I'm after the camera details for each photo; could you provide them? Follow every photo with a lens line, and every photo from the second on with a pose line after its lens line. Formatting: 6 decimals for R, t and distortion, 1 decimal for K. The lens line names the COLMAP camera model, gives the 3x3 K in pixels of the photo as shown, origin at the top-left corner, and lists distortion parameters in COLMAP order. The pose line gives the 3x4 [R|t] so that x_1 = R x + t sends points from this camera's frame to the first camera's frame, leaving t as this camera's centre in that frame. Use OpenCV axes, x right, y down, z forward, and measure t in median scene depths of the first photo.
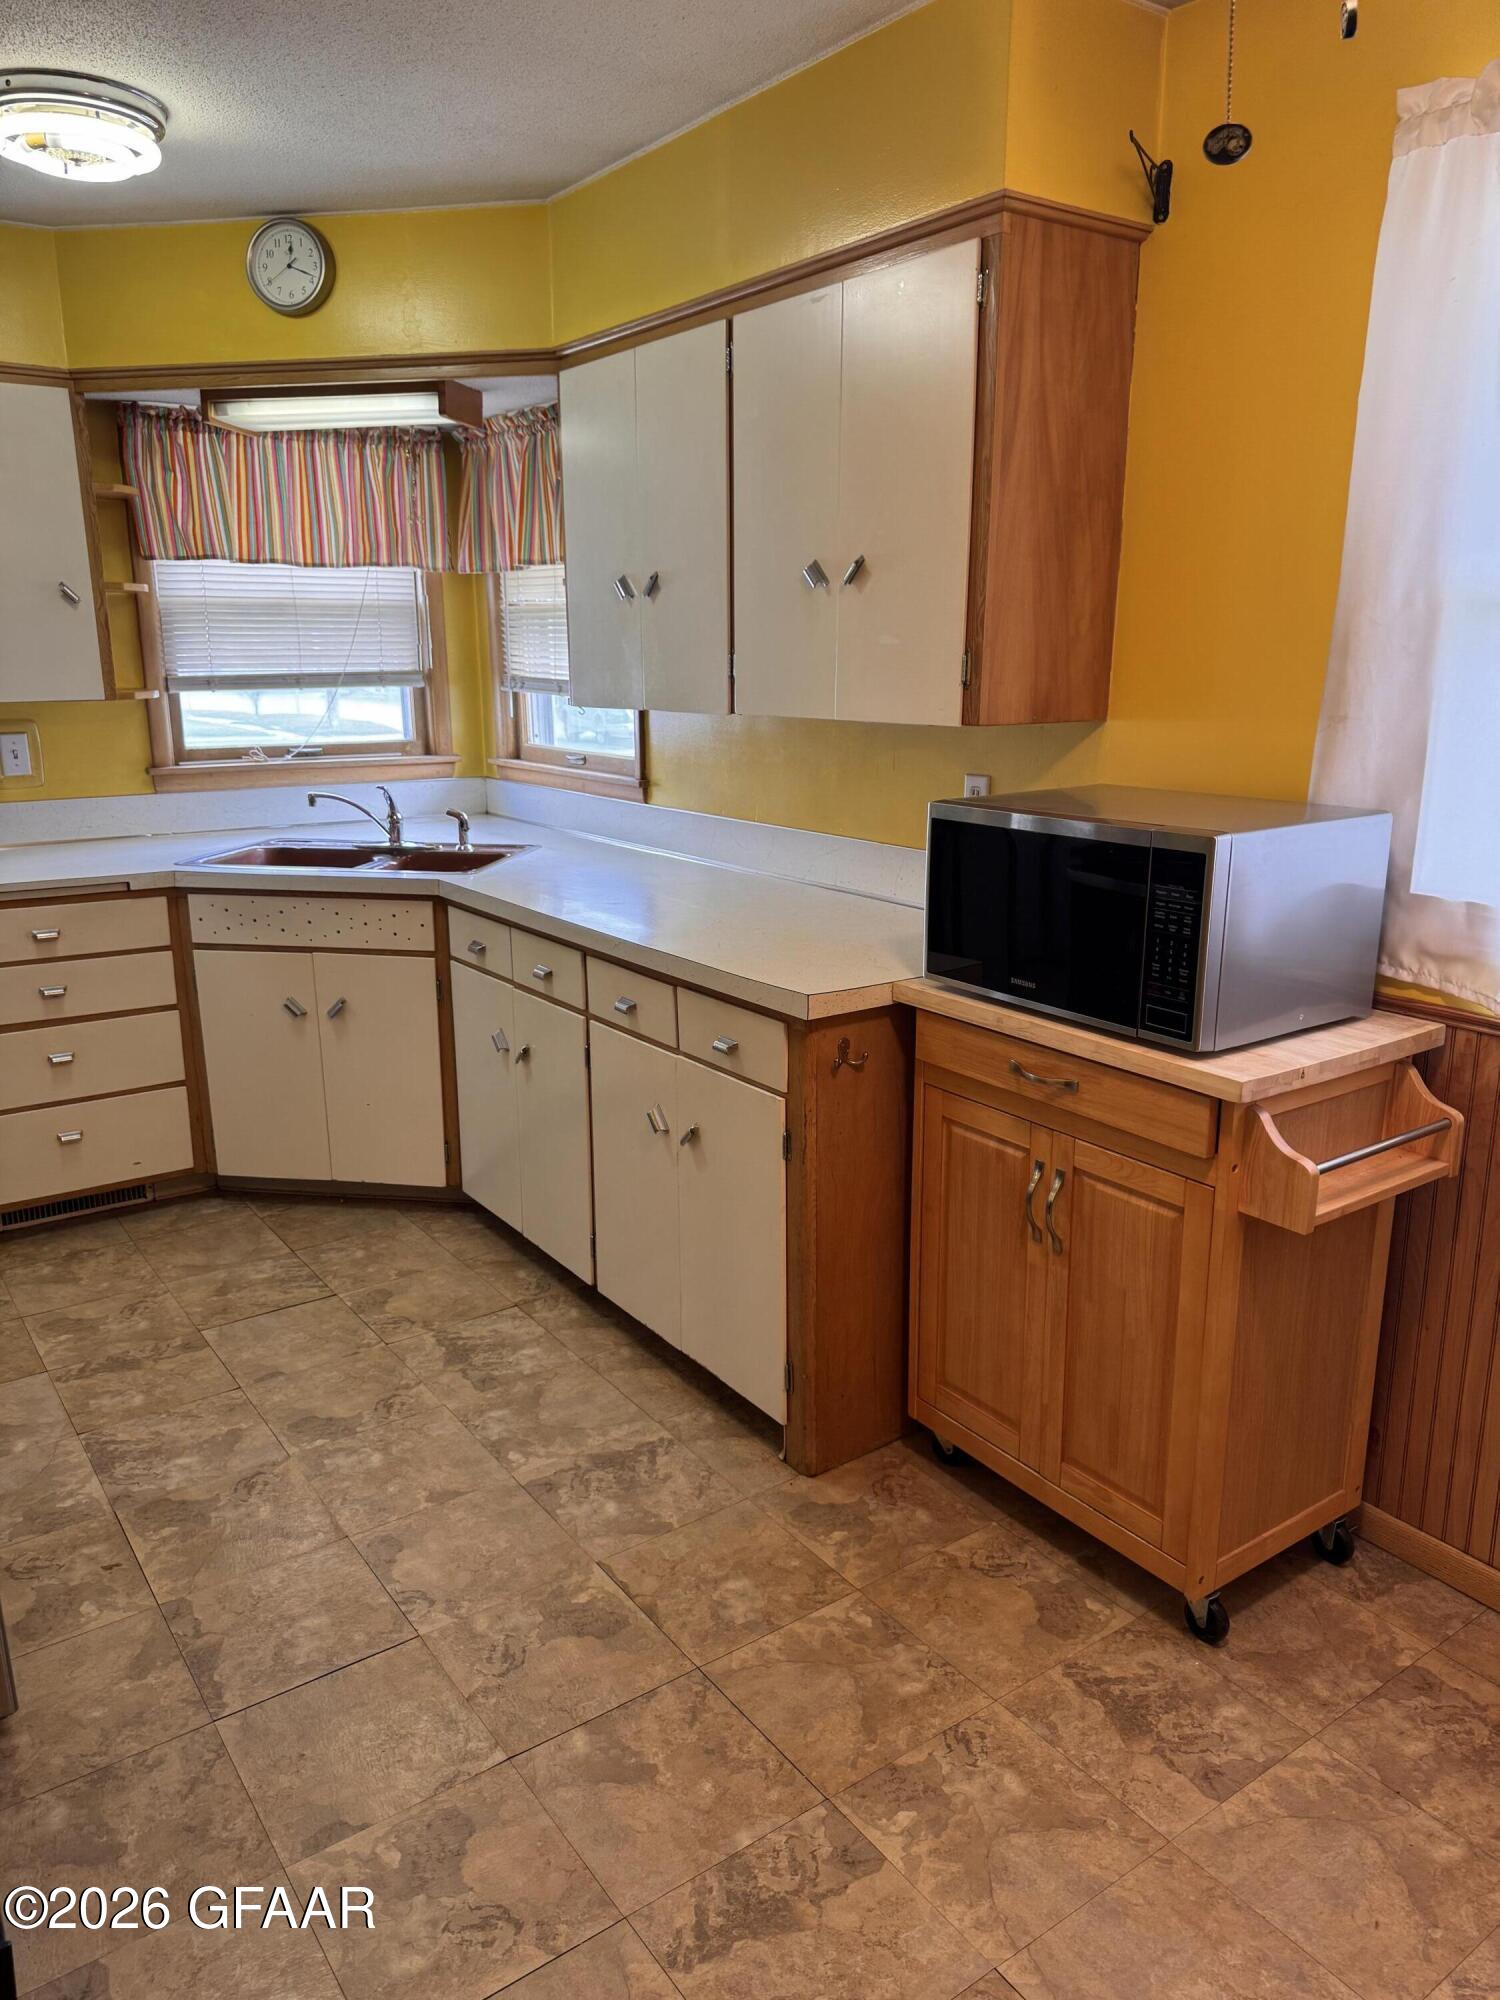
lens RADIAL K [[1422.4, 0, 768.5], [0, 1422.4, 1046.9], [0, 0, 1]] dist [0.022310, -0.049089]
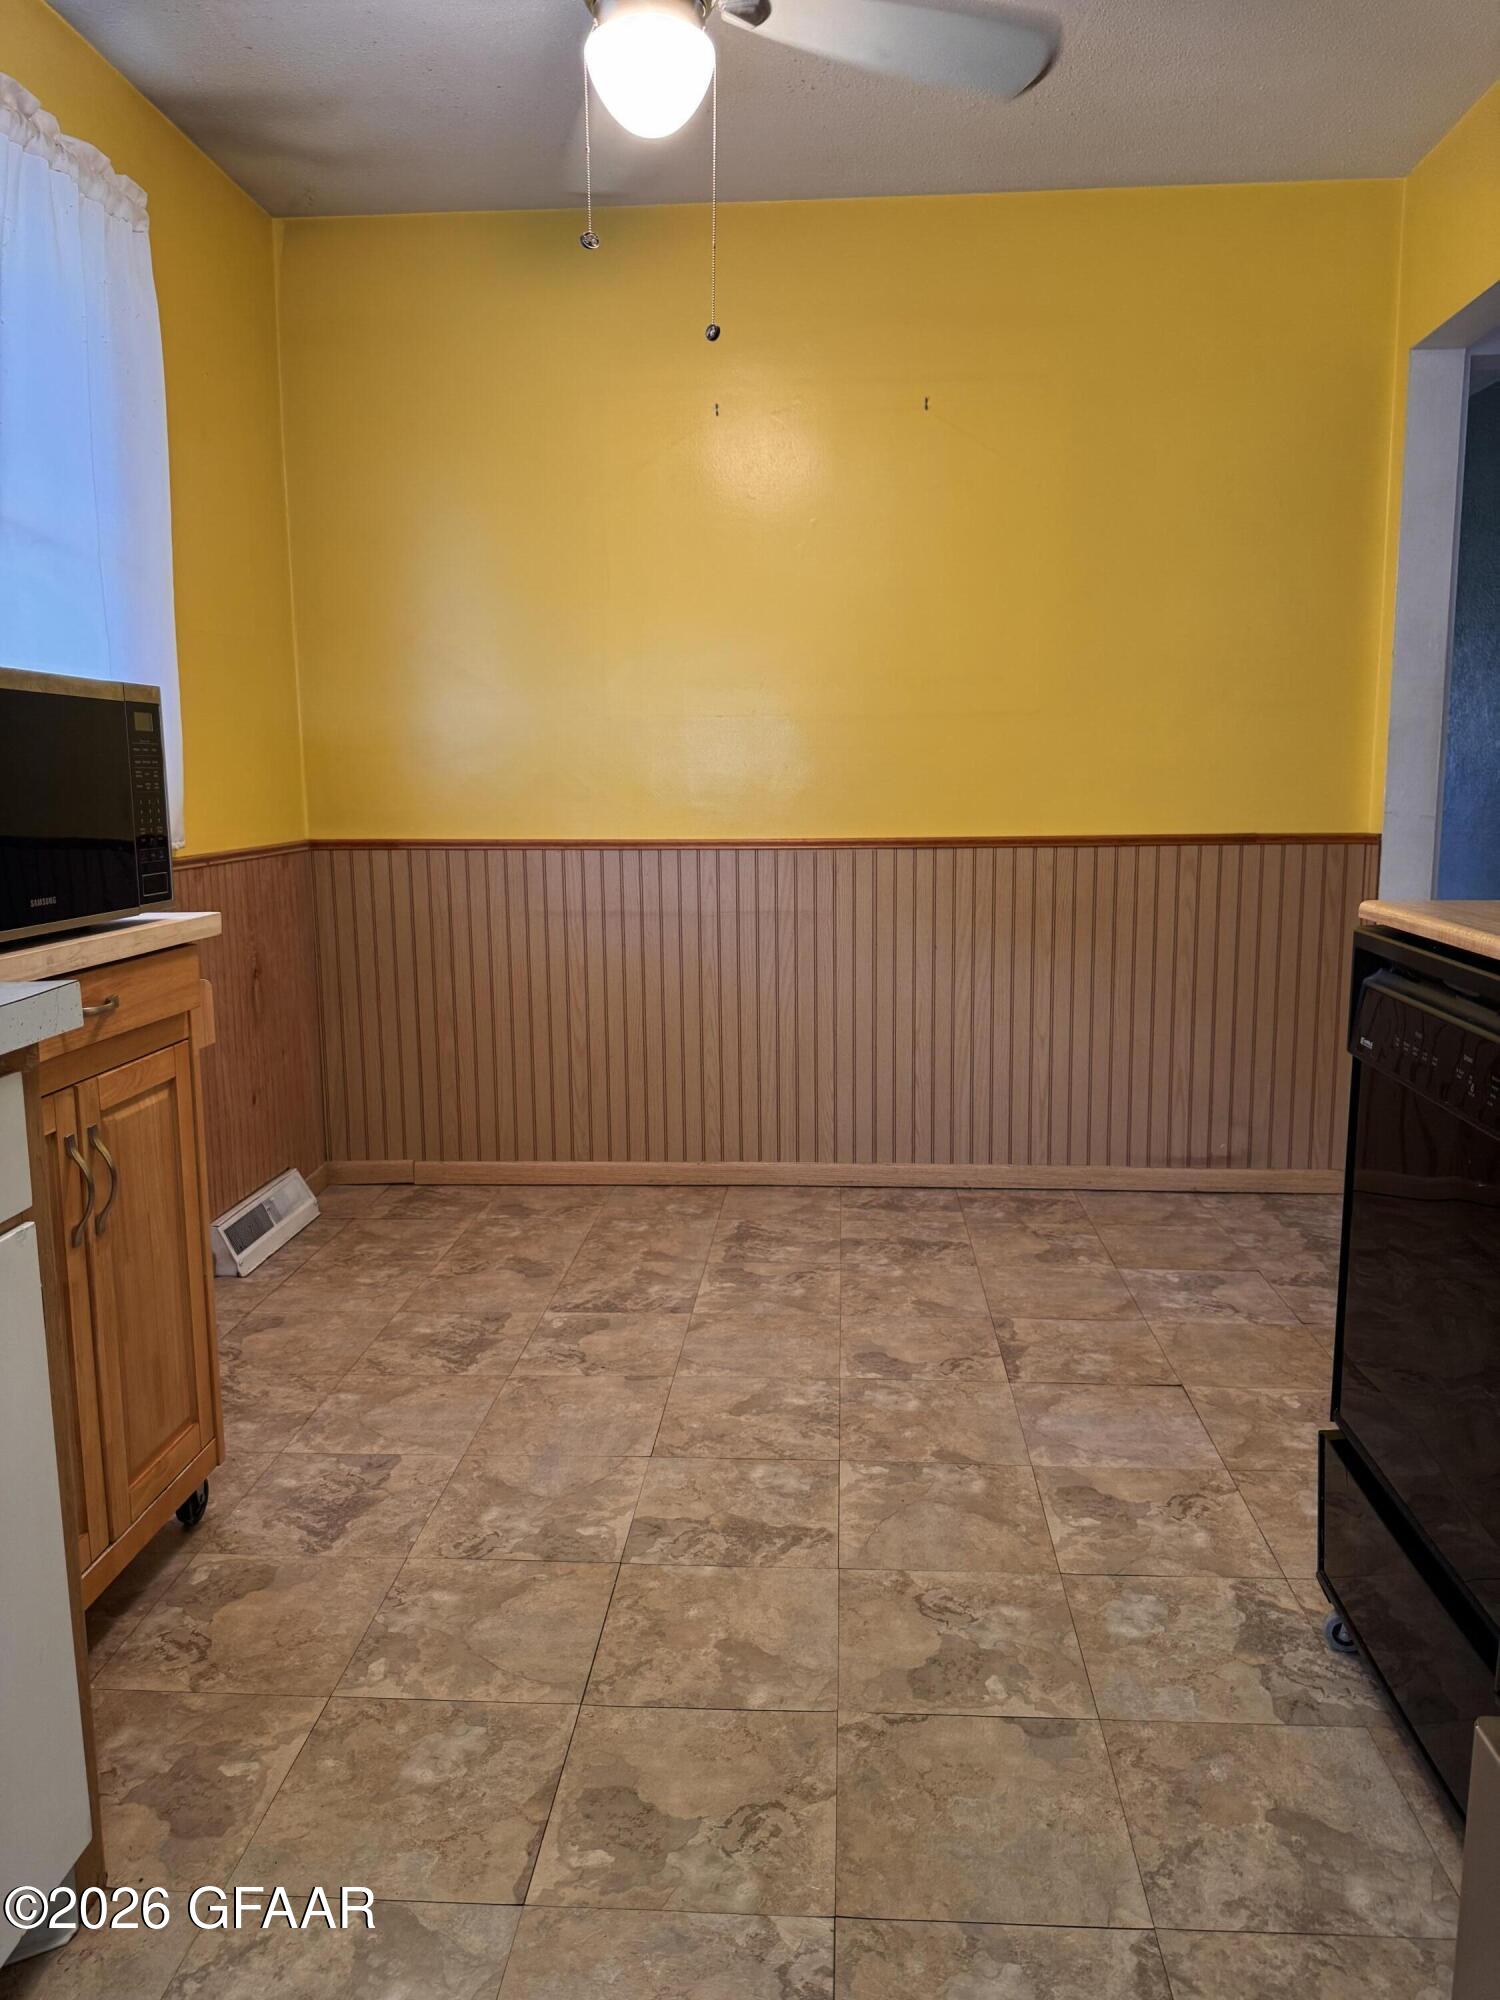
lens RADIAL K [[1422.4, 0, 761.6], [0, 1422.4, 1003.3], [0, 0, 1]] dist [0.022310, -0.049089]
pose [[-0.776260, -0.092409, 0.623603, -0.479340], [0.180106, 0.915460, 0.359853, -0.161895], [-0.604137, 0.391654, -0.693992, 1.078983]]
